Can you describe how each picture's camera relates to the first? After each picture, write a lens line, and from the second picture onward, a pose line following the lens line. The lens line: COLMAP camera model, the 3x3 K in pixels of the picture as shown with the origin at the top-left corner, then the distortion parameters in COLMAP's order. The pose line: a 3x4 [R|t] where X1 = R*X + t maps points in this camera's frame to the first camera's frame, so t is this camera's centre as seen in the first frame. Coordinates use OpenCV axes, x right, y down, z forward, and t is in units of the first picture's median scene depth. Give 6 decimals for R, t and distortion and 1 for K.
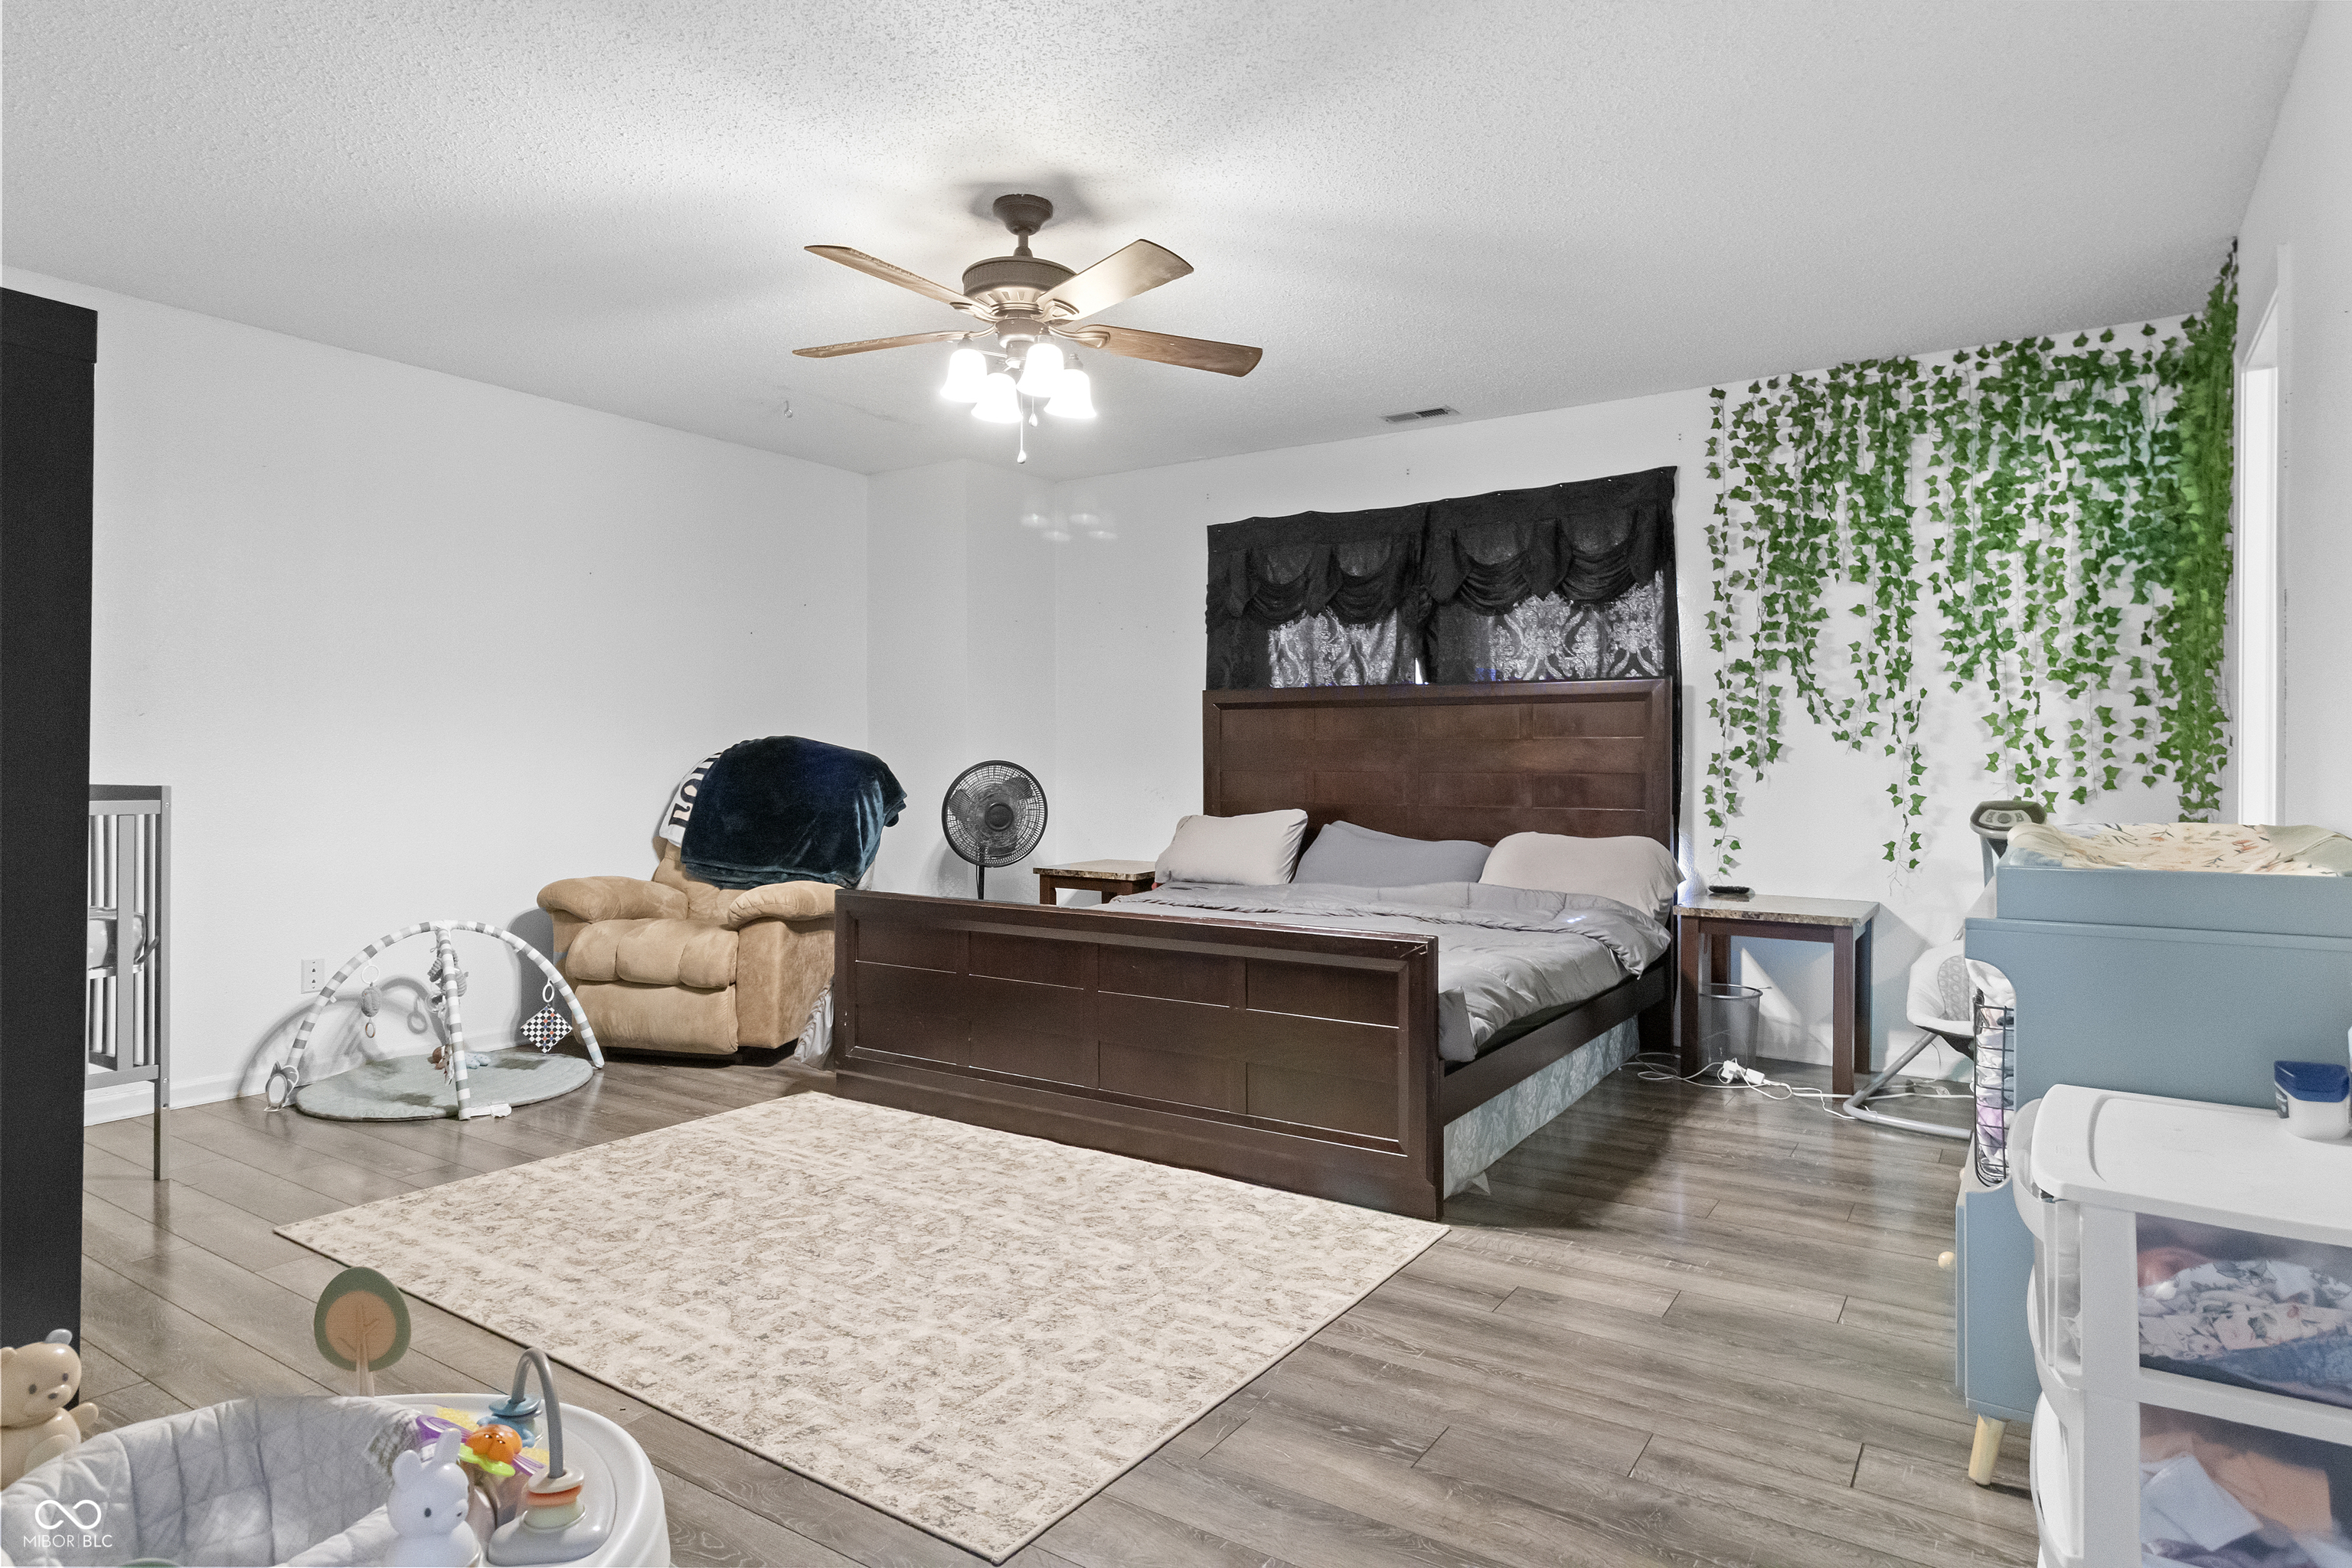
lens RADIAL K [[1282.5, 0, 1186.8], [0, 1282.5, 769.8], [0, 0, 1]] dist [-0.001958, 0.000556]
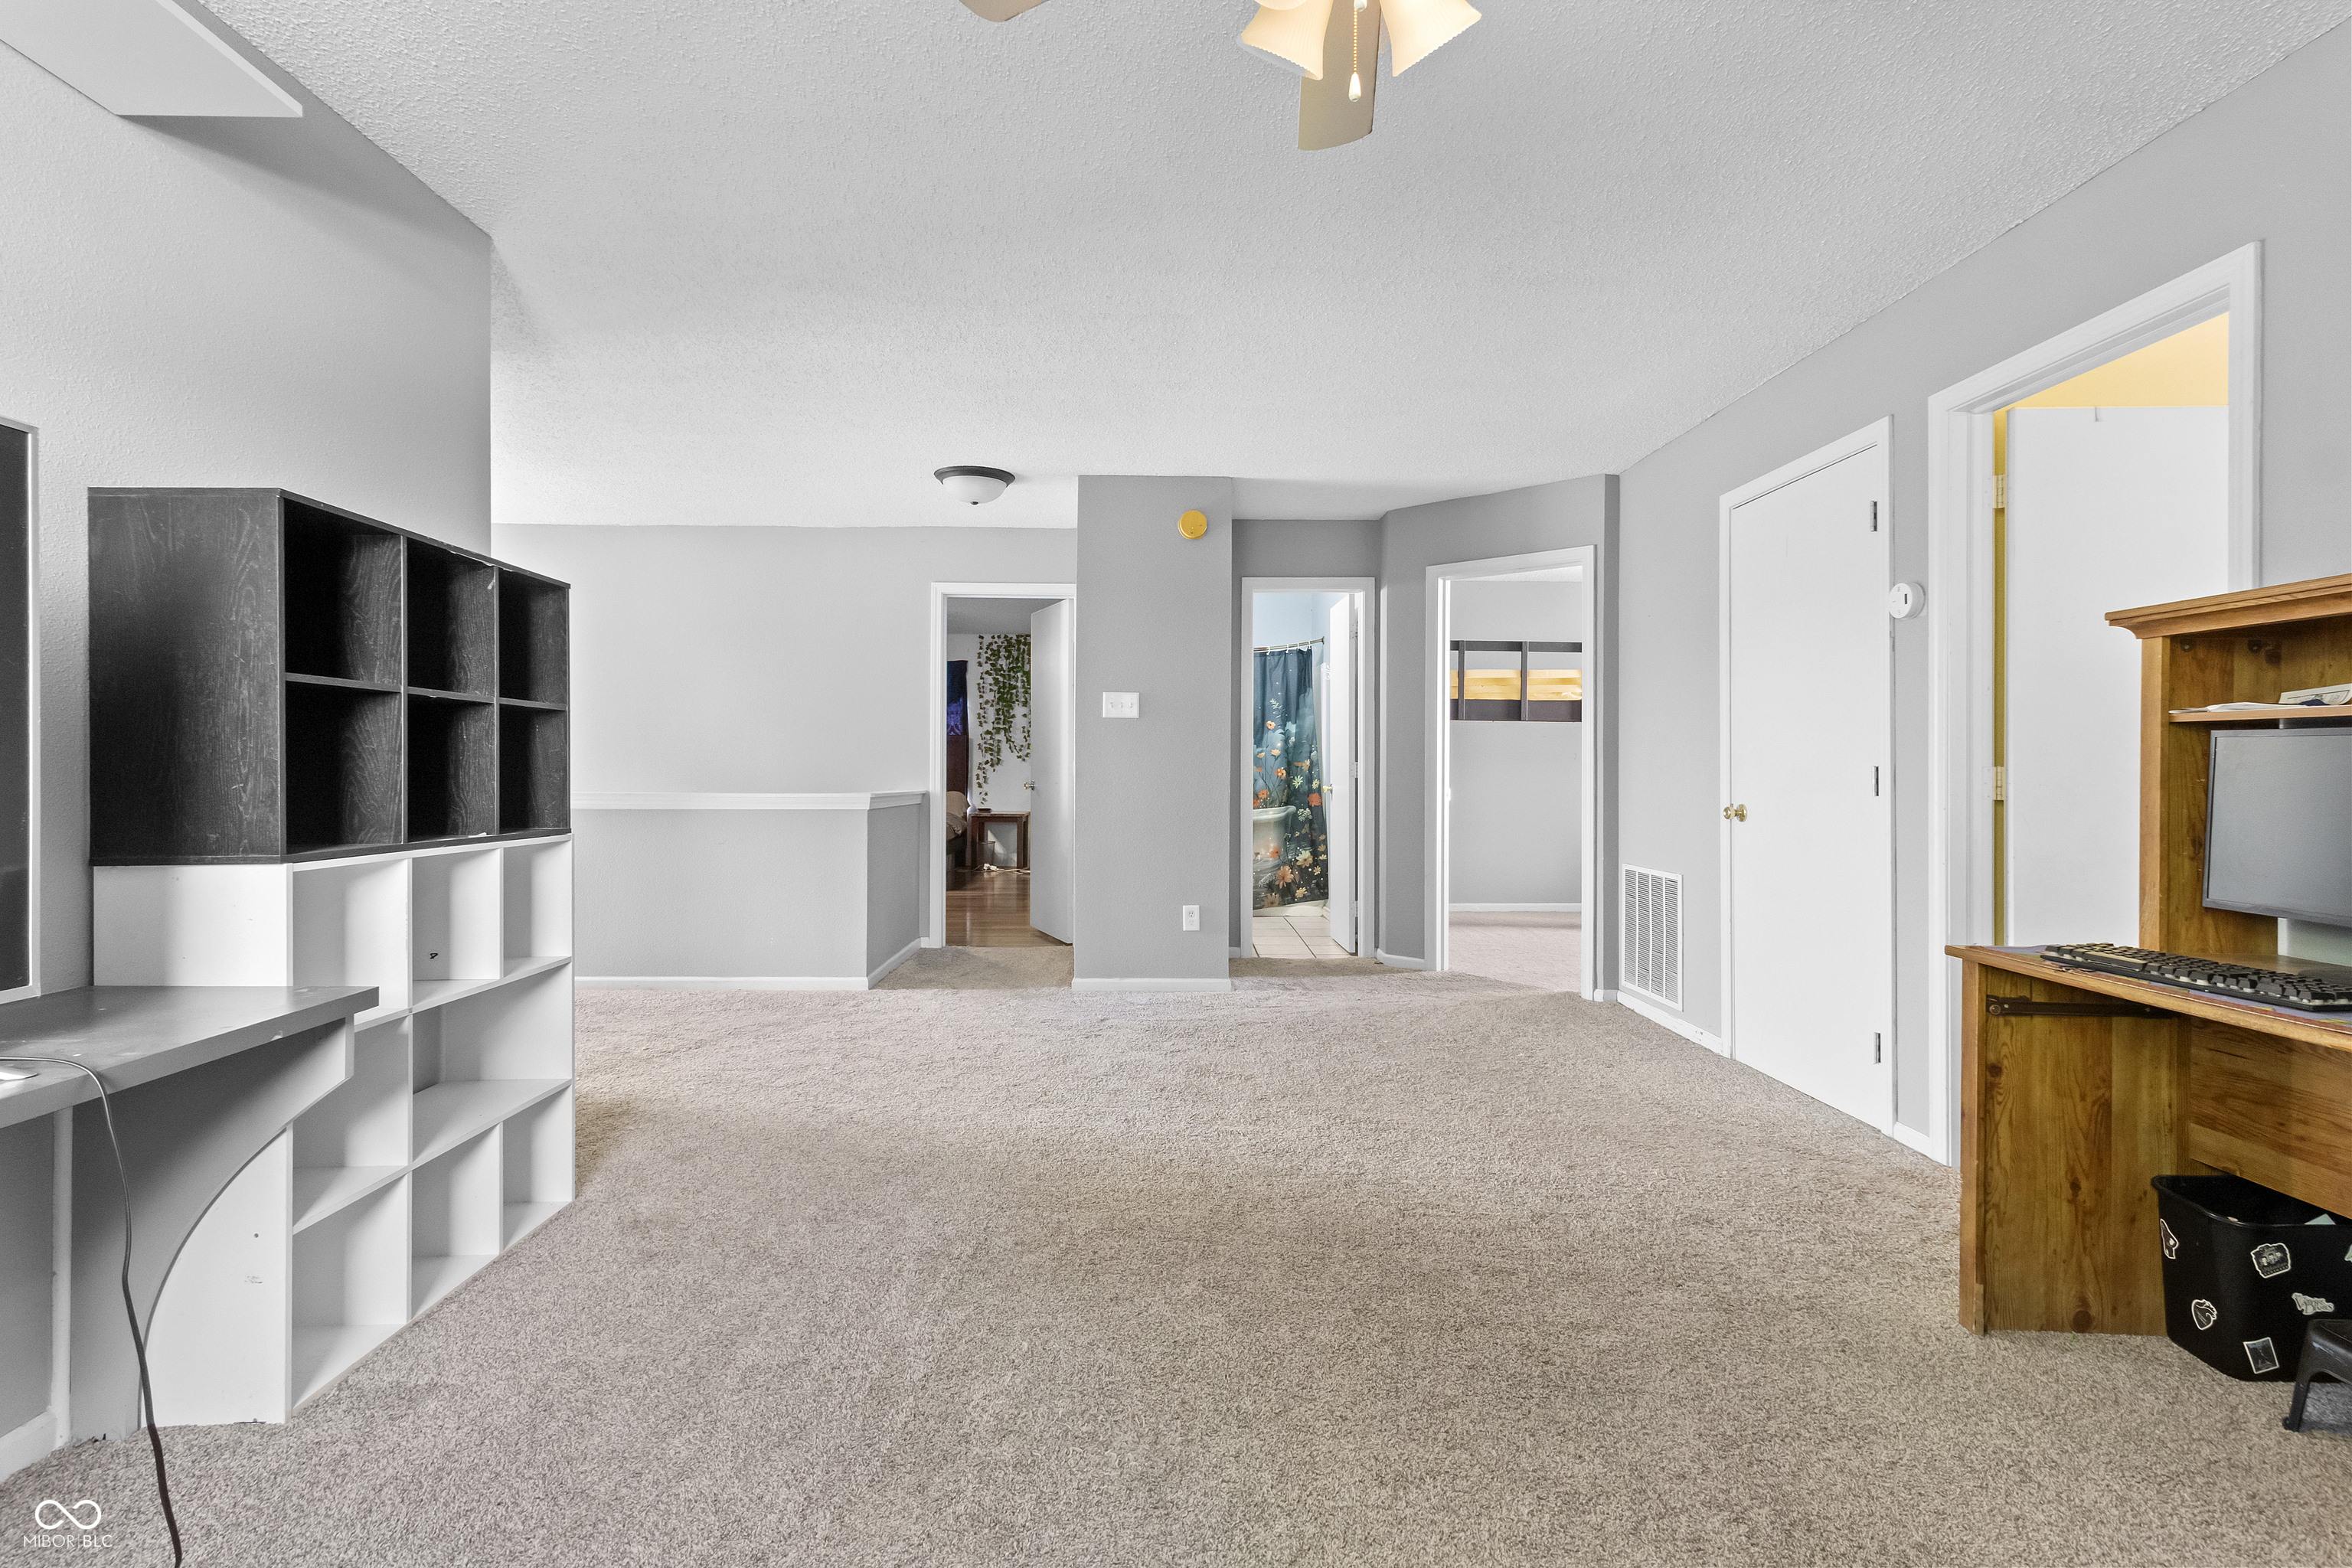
lens RADIAL K [[1104.1, 0, 1177.3], [0, 1104.1, 778.7], [0, 0, 1]] dist [0.000937, 0.000133]
pose [[0.809093, 0.003227, 0.587672, -0.703491], [-0.003918, 0.999992, -0.000097, 0.023477], [-0.587668, -0.002224, 0.809099, -1.299045]]
